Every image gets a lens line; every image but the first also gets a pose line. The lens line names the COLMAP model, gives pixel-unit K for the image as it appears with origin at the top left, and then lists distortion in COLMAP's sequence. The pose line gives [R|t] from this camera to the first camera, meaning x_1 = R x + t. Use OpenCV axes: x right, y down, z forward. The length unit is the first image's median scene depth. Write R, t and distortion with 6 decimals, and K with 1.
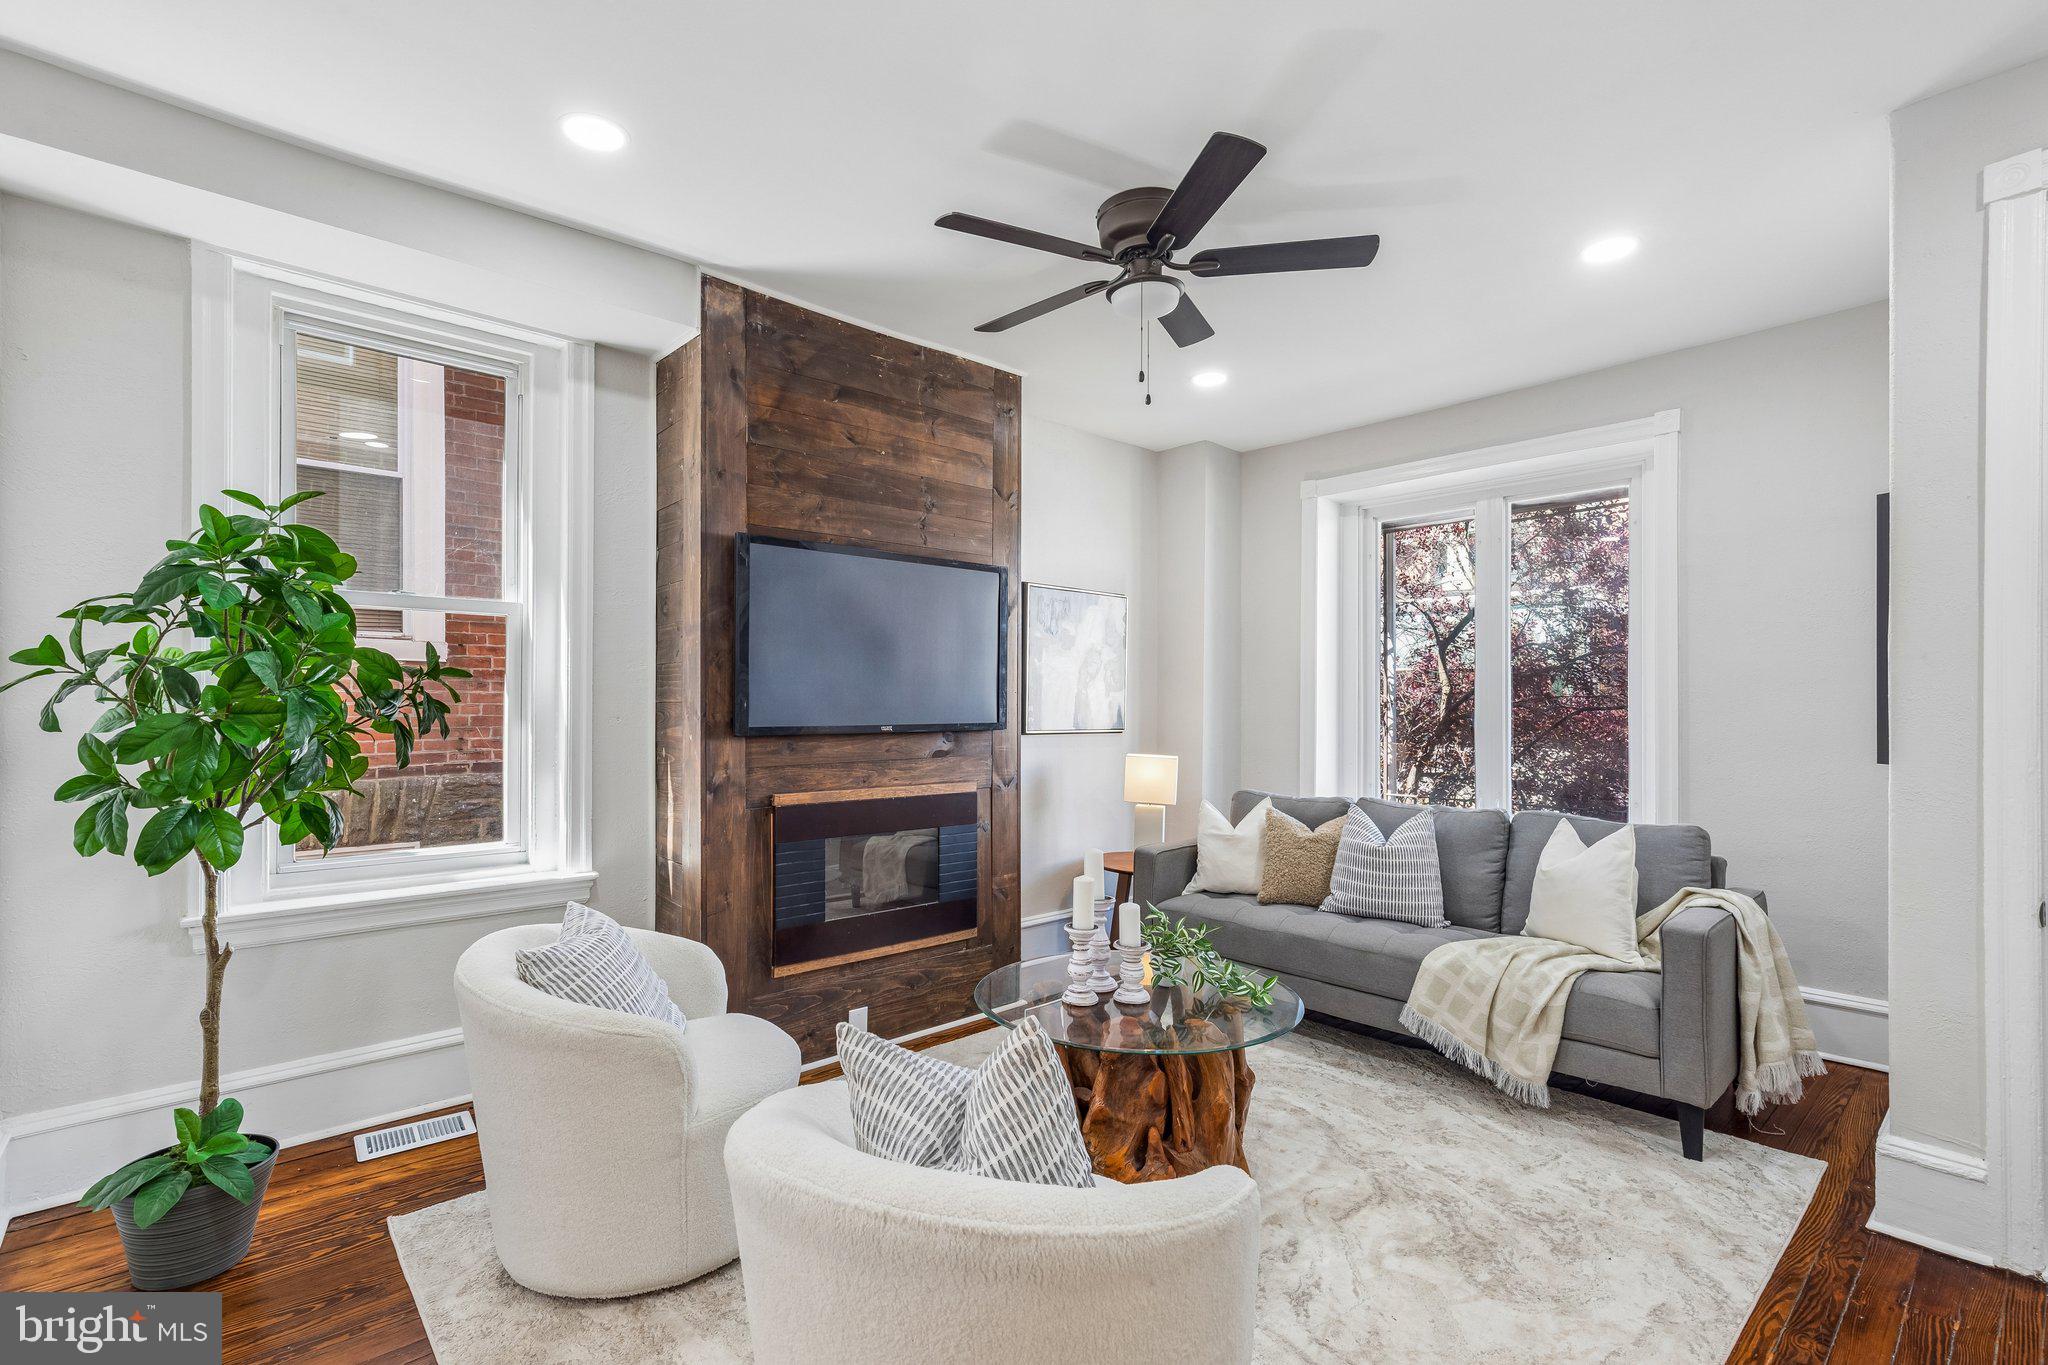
lens RADIAL K [[933.6, 0, 1034.1], [0, 933.6, 671.8], [0, 0, 1]] dist [-0.000211, -0.000194]
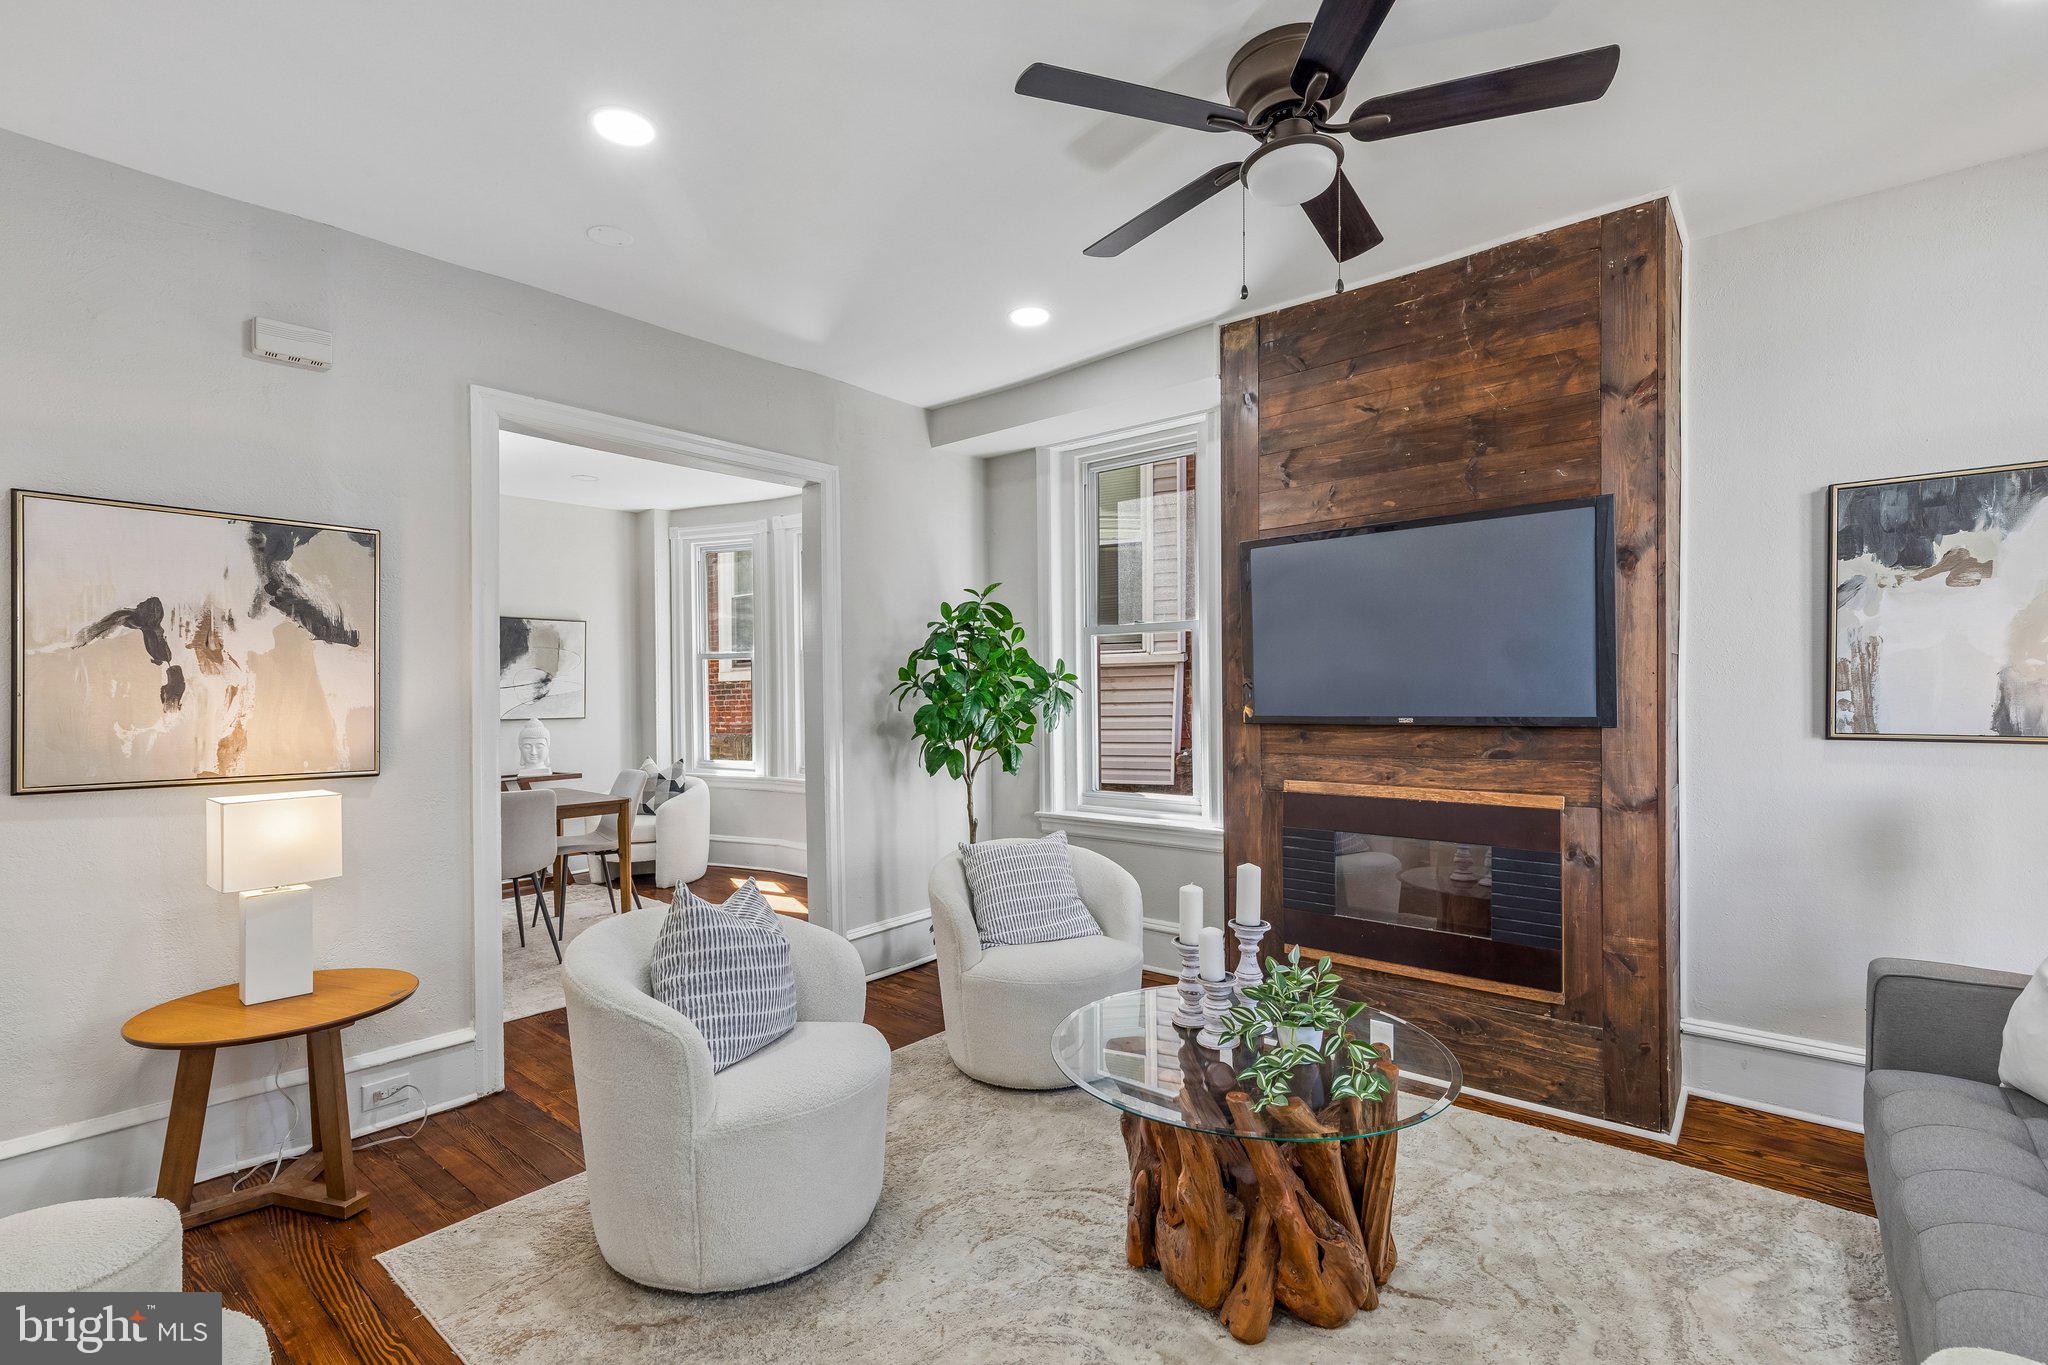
lens RADIAL K [[933.6, 0, 1034.1], [0, 933.6, 671.8], [0, 0, 1]] dist [-0.000211, -0.000194]
pose [[0.131107, -0.029707, -0.990923, 0.710547], [0.042241, 0.998811, -0.024355, 0.021957], [0.990468, -0.038664, 0.132206, 0.561816]]
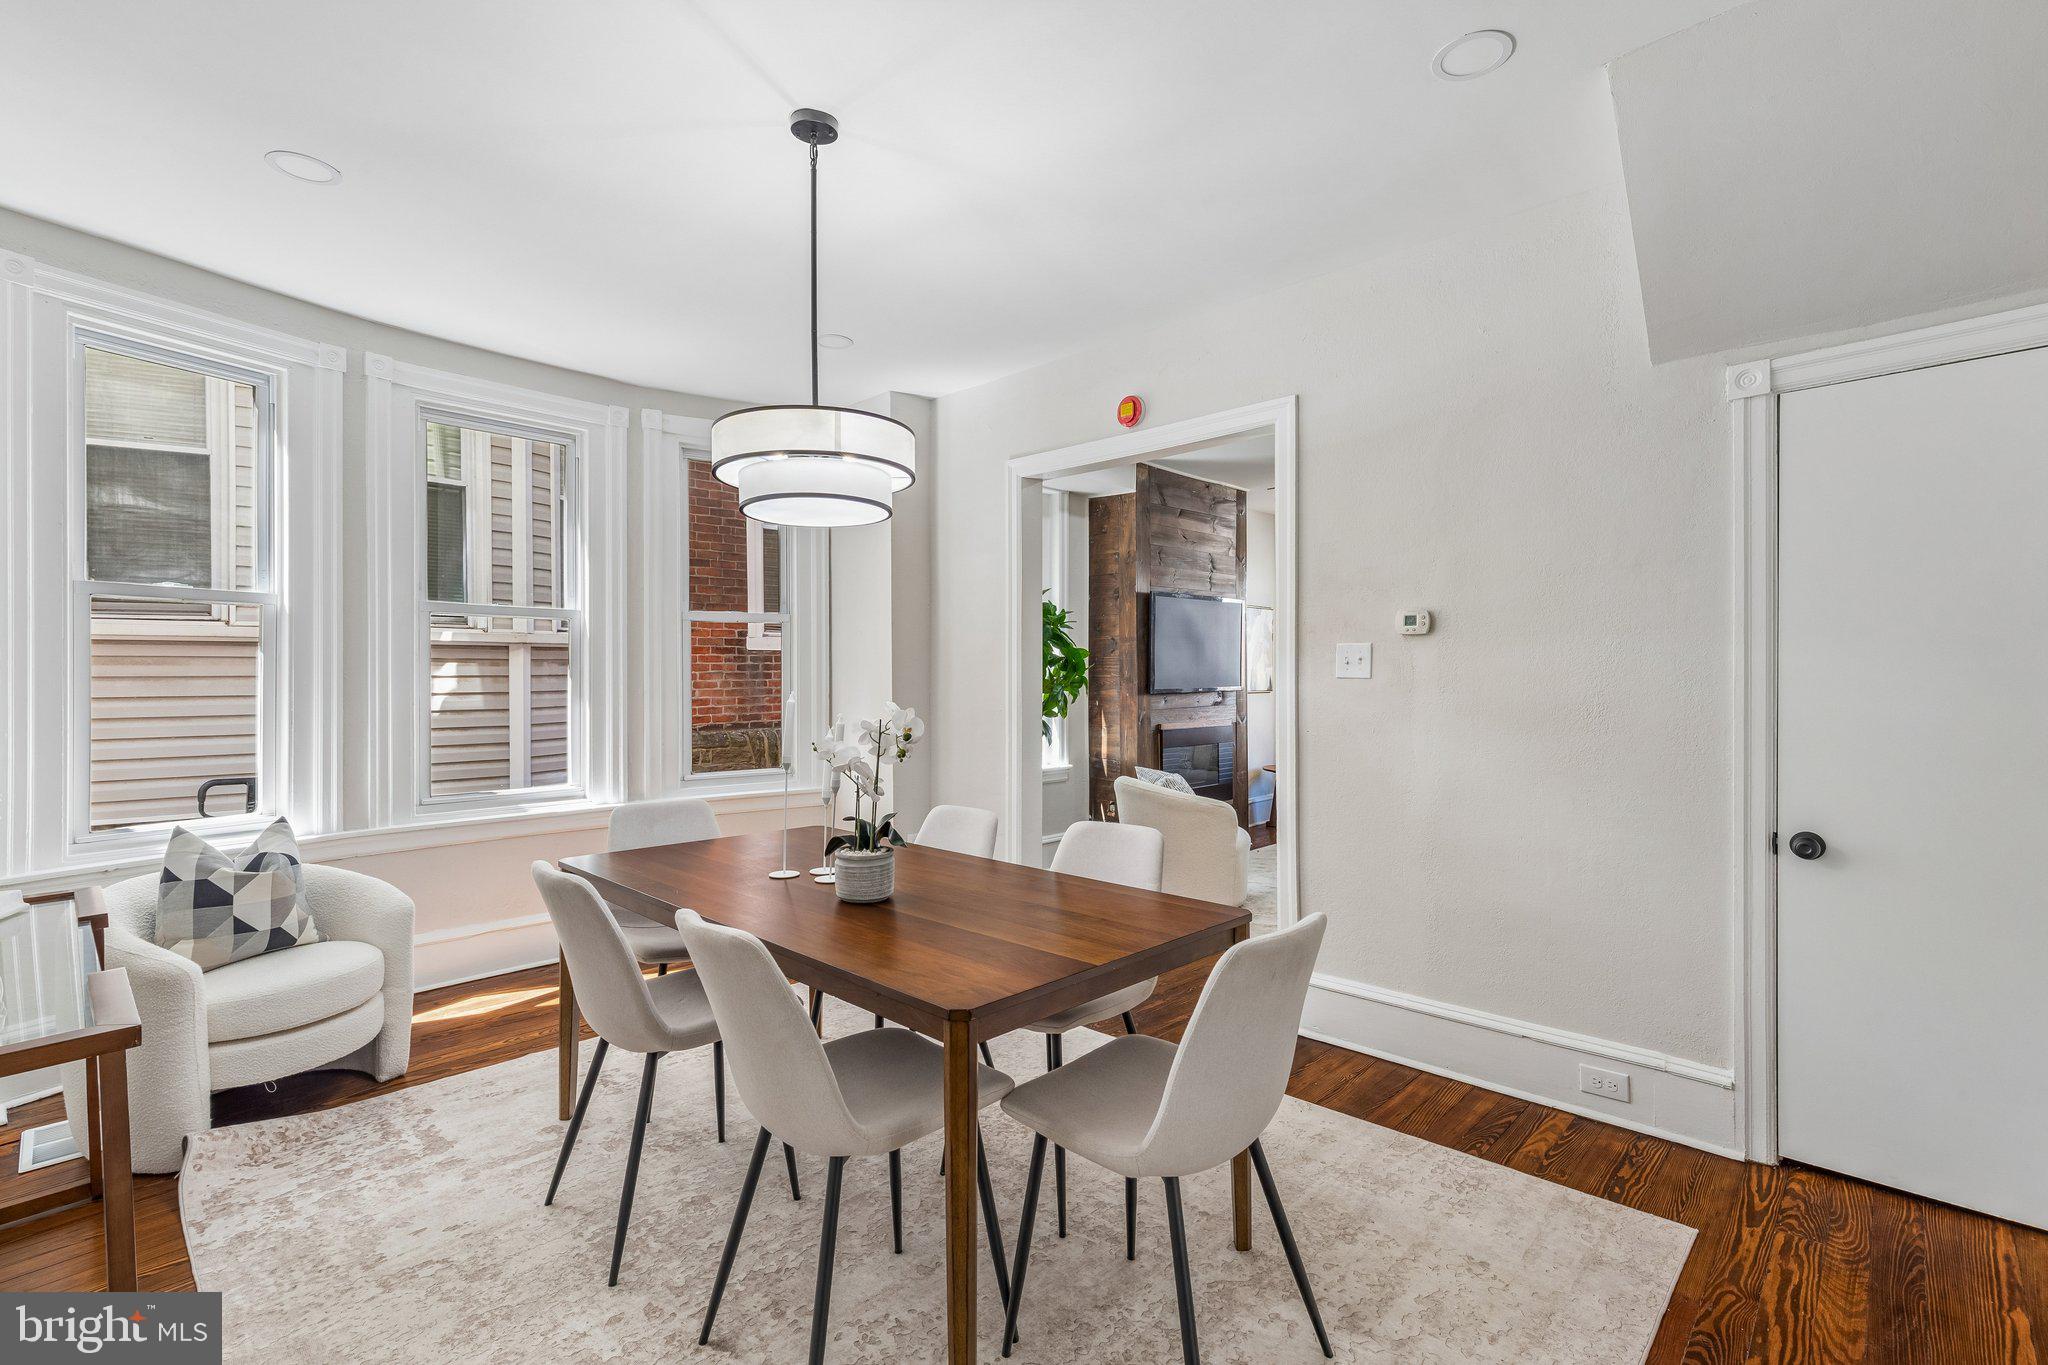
lens RADIAL K [[933.6, 0, 1034.1], [0, 933.6, 671.8], [0, 0, 1]] dist [-0.000211, -0.000194]
pose [[0.997658, -0.020331, 0.065303, -0.632988], [0.019547, 0.999729, 0.012617, -0.003858], [-0.065541, -0.011311, 0.997786, -0.872579]]
